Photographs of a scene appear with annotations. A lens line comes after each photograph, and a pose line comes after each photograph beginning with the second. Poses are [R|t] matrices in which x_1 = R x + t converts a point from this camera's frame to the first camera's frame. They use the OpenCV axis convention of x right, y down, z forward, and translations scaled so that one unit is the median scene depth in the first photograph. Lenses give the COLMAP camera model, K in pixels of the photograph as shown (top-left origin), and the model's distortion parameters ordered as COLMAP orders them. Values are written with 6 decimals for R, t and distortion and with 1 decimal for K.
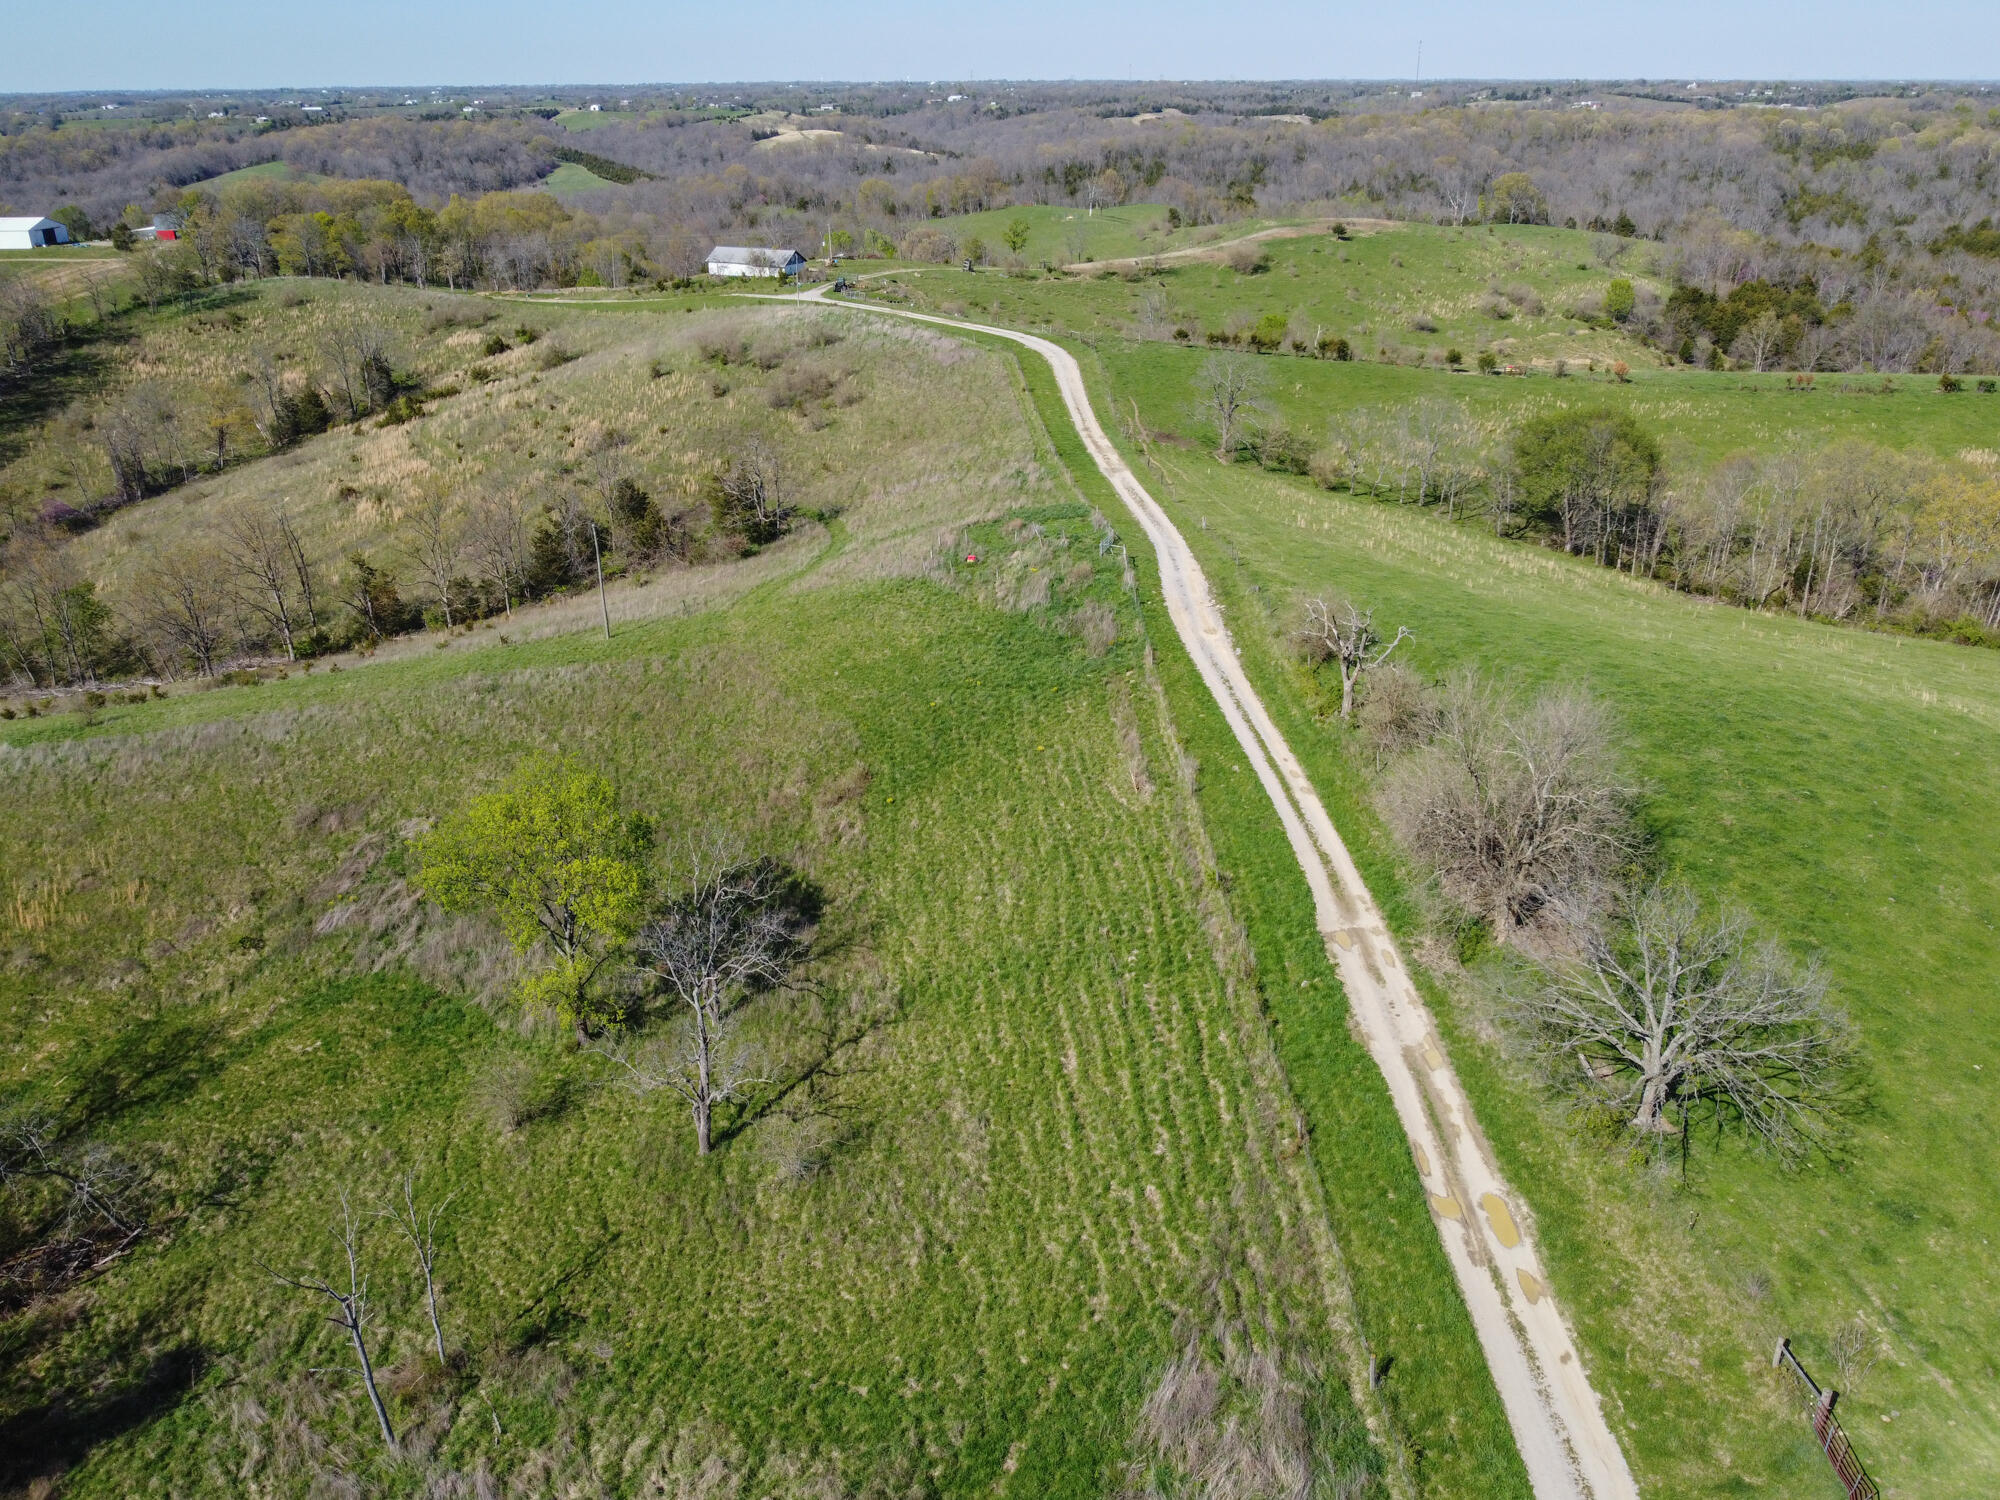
lens RADIAL K [[1541.0, 0, 986.8], [0, 1541.0, 726.1], [0, 0, 1]] dist [-0.020335, 0.008323]
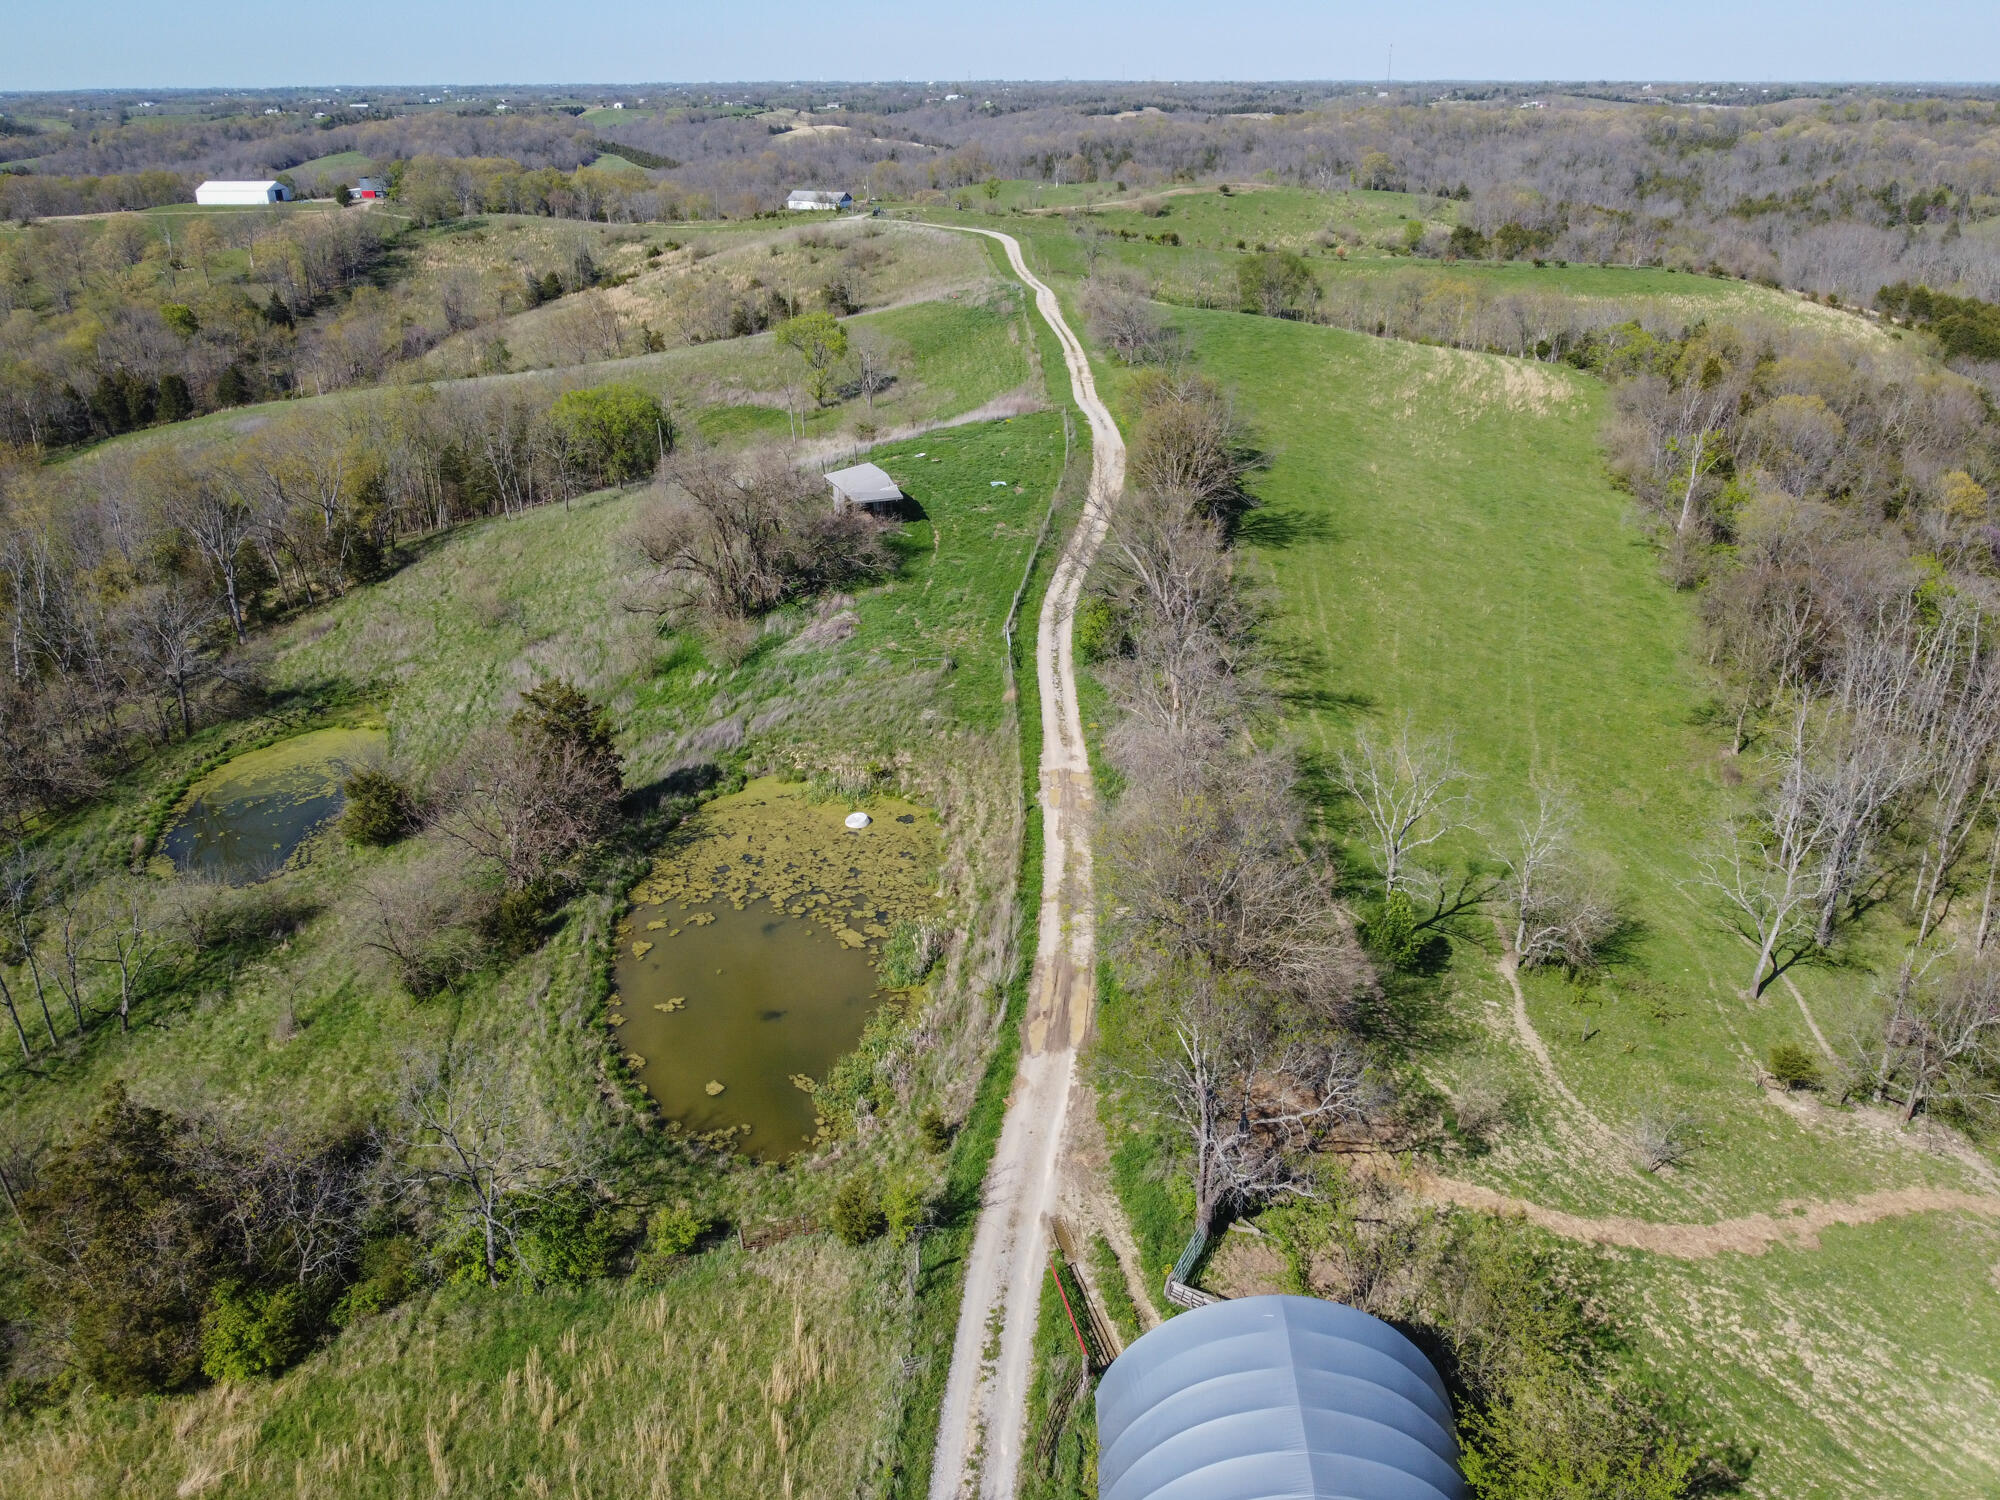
lens RADIAL K [[1541.0, 0, 985.4], [0, 1541.0, 725.0], [0, 0, 1]] dist [-0.020335, 0.008323]
pose [[0.999998, 0.001477, 0.001308, 0.004050], [-0.001476, 0.999999, -0.000652, 0.065442], [-0.001309, 0.000650, 0.999999, -0.156873]]
